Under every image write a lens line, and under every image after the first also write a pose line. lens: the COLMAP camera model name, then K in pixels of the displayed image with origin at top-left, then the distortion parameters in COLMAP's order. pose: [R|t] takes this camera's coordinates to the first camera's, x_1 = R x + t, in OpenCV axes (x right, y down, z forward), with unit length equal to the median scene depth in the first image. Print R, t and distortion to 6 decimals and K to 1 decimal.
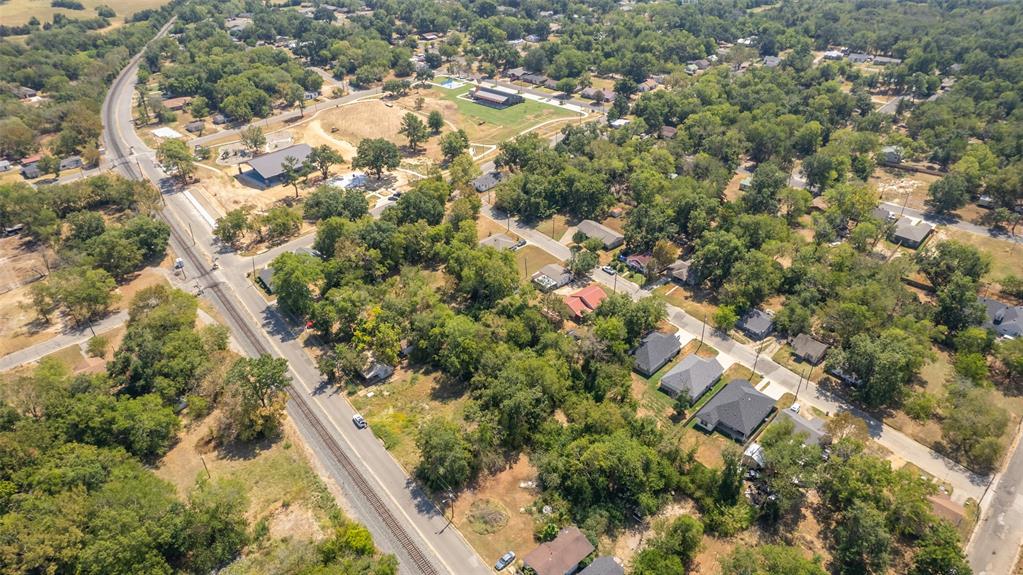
lens RADIAL K [[656.7, 0, 512.9], [0, 656.7, 289.6], [0, 0, 1]] dist [-0.074398, 0.068078]
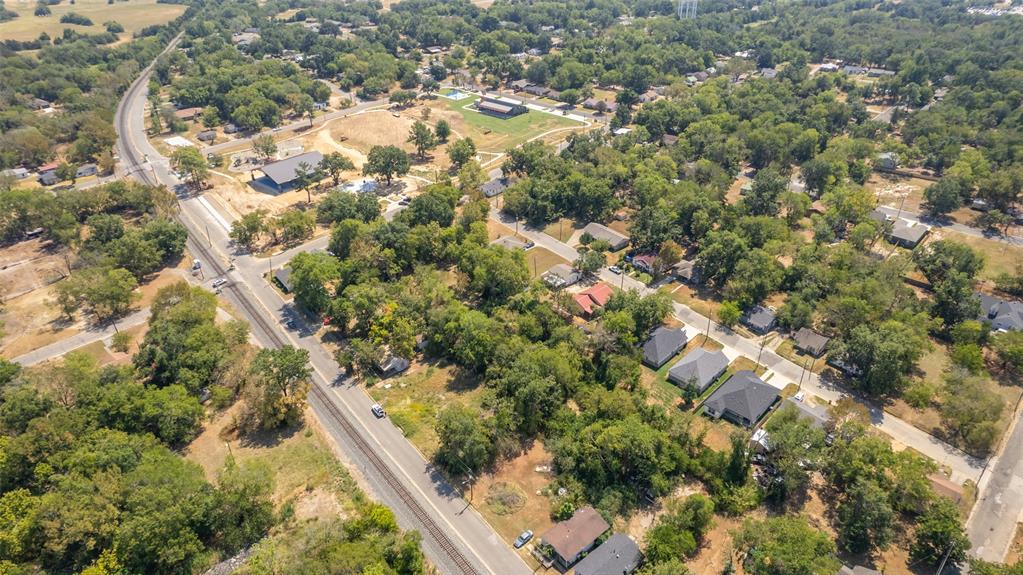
lens RADIAL K [[656.7, 0, 513.1], [0, 656.7, 289.3], [0, 0, 1]] dist [-0.074398, 0.068078]
pose [[0.999991, -0.001961, 0.003655, -0.018934], [0.002049, 0.999706, -0.024157, 0.026174], [-0.003606, 0.024164, 0.999701, -0.029382]]
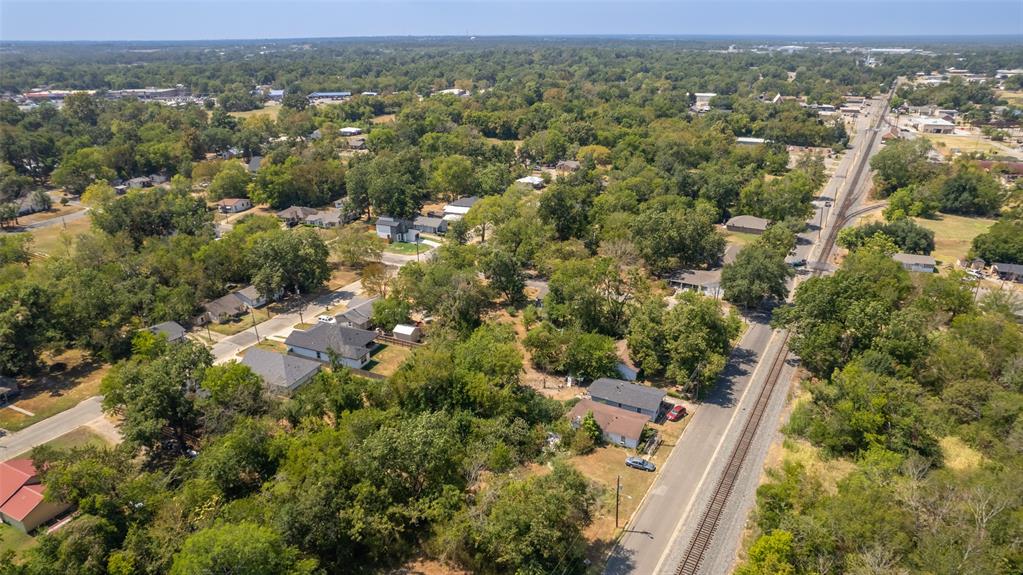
lens RADIAL K [[656.7, 0, 512.5], [0, 656.7, 287.3], [0, 0, 1]] dist [-0.074398, 0.068078]
pose [[-0.355086, -0.334803, 0.872824, -0.349669], [0.517534, 0.707132, 0.481791, -0.121577], [-0.778507, 0.622793, -0.077821, 0.629198]]
